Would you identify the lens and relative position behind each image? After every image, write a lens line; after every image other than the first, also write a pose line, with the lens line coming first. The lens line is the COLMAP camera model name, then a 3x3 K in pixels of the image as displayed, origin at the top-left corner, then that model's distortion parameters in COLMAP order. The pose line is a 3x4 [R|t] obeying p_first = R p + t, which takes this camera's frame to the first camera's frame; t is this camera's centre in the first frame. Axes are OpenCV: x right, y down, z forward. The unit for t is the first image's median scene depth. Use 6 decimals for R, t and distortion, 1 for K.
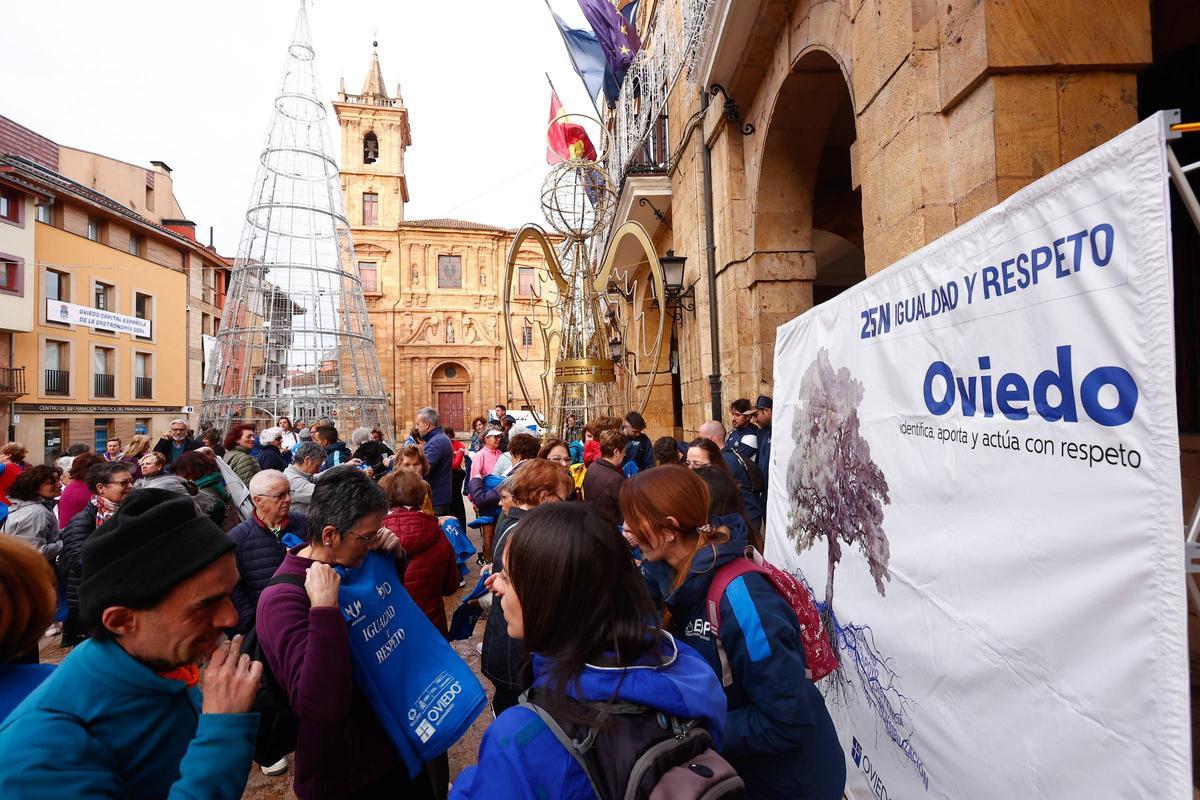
lens RADIAL K [[553.0, 0, 600.0], [0, 553.0, 400.0], [0, 0, 1]] dist [-0.071566, 0.035048]
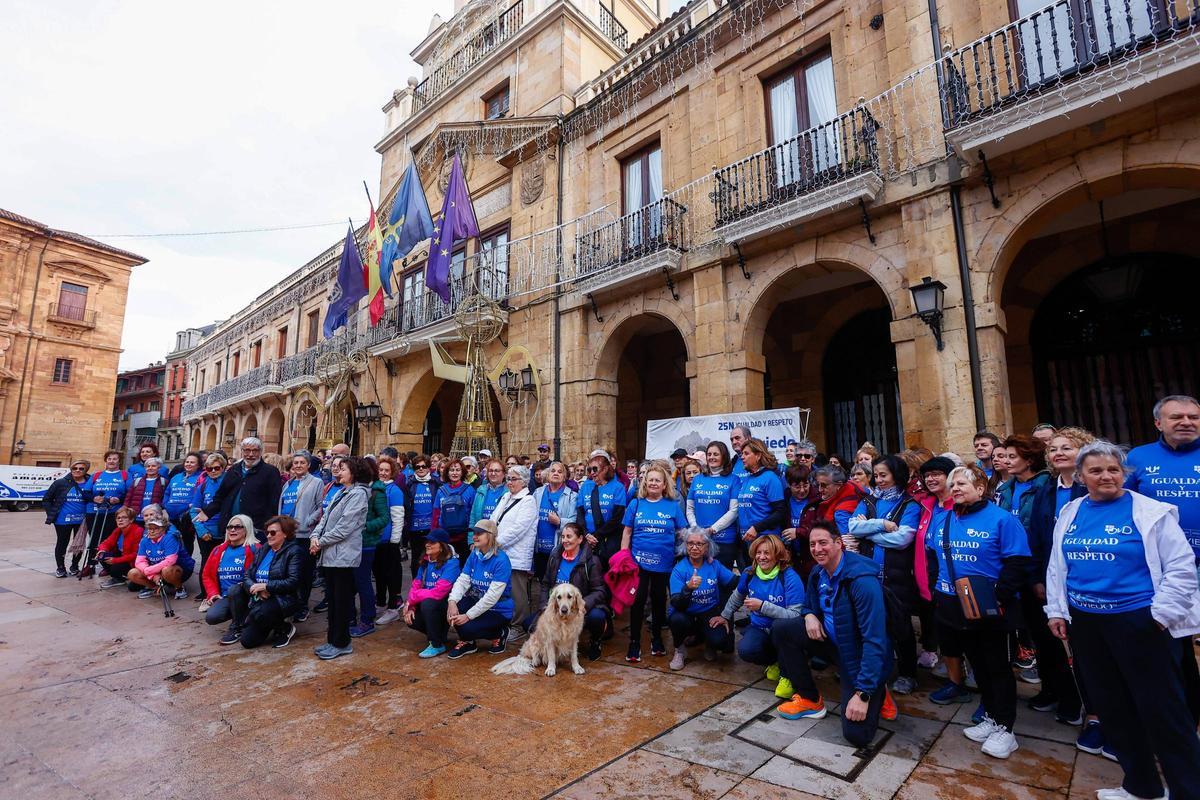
lens RADIAL K [[553.0, 0, 600.0], [0, 553.0, 400.0], [0, 0, 1]] dist [-0.071566, 0.035048]
pose [[0.703981, 0.123338, 0.699428, -1.610736], [-0.029162, 0.988995, -0.145048, 0.148971], [-0.709620, 0.081714, 0.699830, -0.624559]]
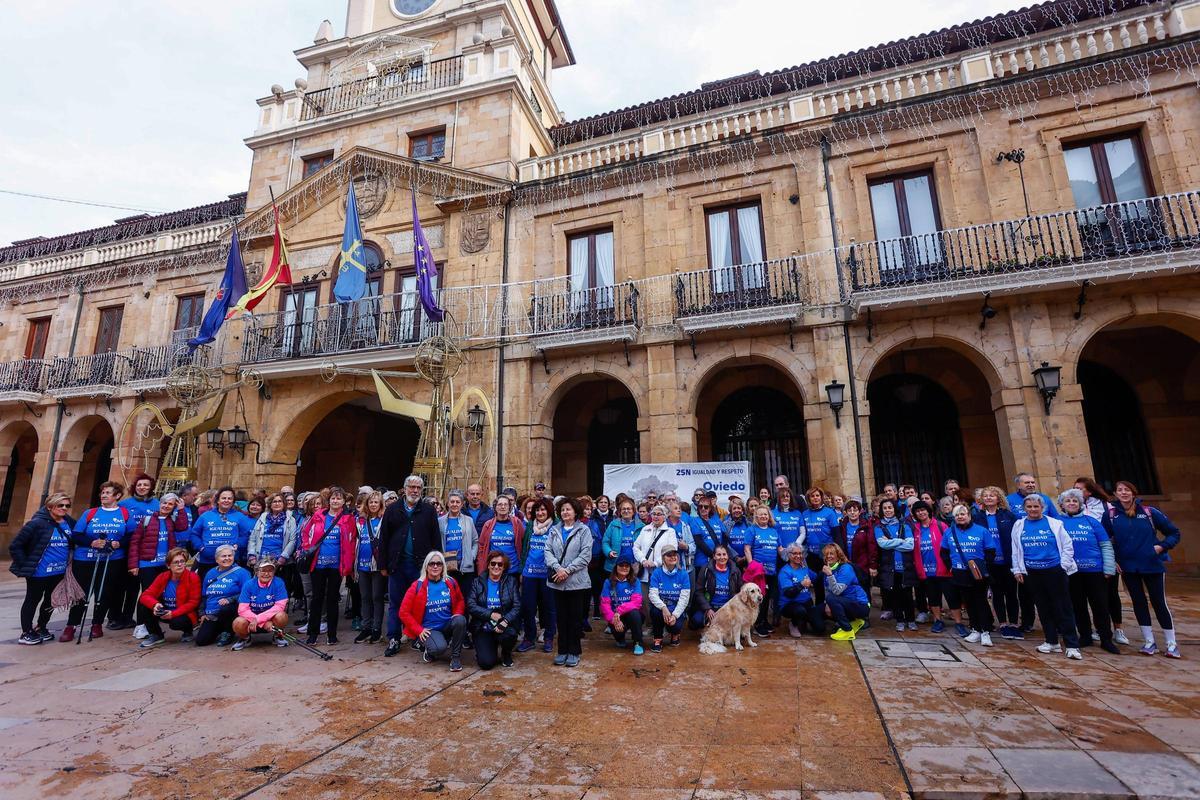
lens RADIAL K [[553.0, 0, 600.0], [0, 553.0, 400.0], [0, 0, 1]] dist [-0.071566, 0.035048]
pose [[0.315132, 0.210685, 0.925367, -2.541223], [-0.018054, 0.976202, -0.216111, 0.175889], [-0.948876, 0.051397, 0.311436, 0.069968]]
